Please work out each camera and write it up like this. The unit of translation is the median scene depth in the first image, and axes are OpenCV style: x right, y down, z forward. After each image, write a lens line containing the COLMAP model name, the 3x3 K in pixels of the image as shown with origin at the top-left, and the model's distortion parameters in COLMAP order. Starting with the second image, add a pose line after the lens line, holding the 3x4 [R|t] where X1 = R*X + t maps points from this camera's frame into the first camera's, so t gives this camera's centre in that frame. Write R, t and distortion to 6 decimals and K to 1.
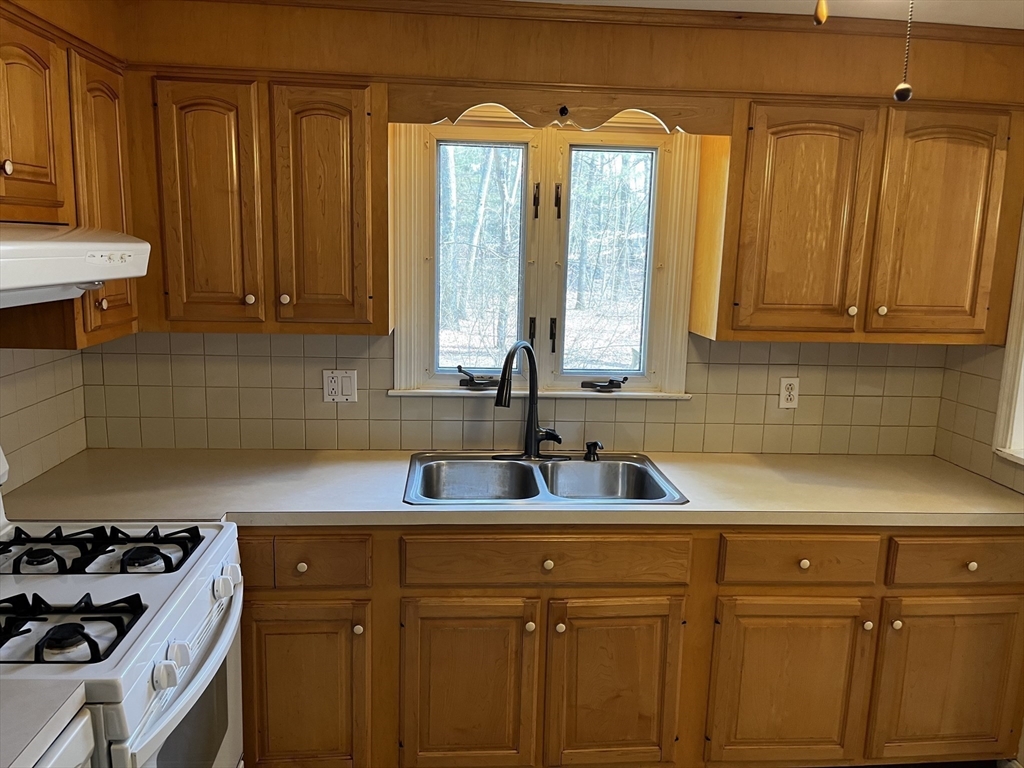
lens RADIAL K [[778.2, 0, 514.7], [0, 778.2, 386.9], [0, 0, 1]] dist [0.064759, -0.089333]
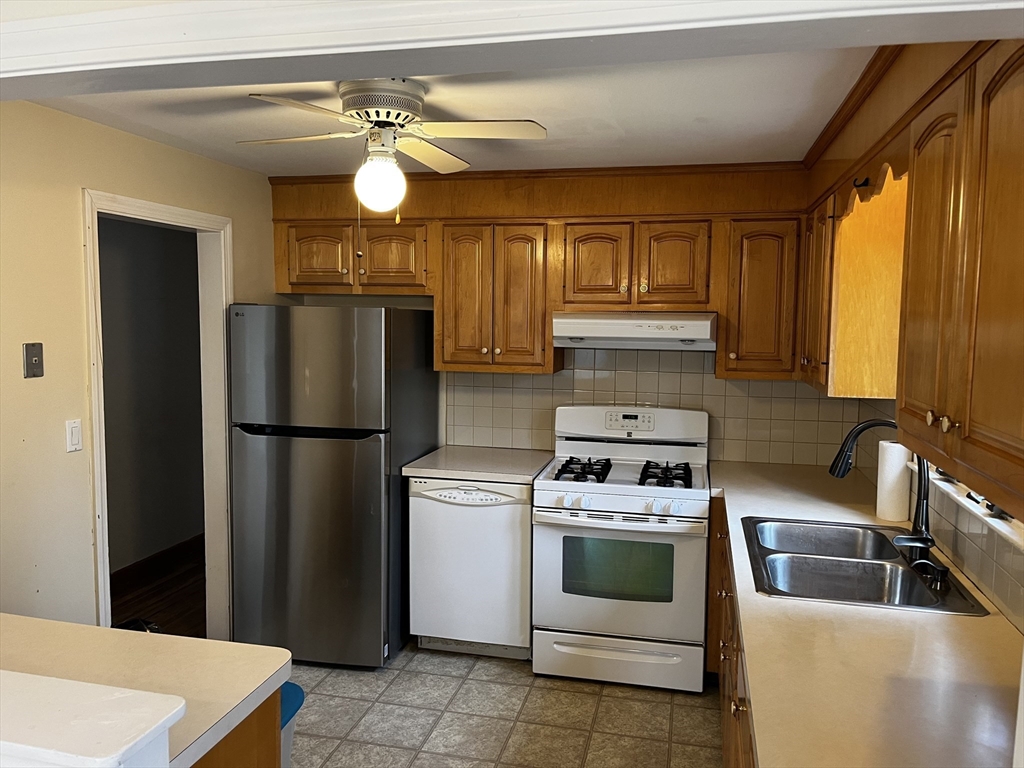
lens RADIAL K [[778.2, 0, 510.5], [0, 778.2, 383.8], [0, 0, 1]] dist [0.064759, -0.089333]
pose [[-0.310886, 0.057538, -0.948704, 1.086848], [-0.188776, 0.974541, 0.120966, -0.134839], [0.931511, 0.216700, -0.292109, 0.882087]]
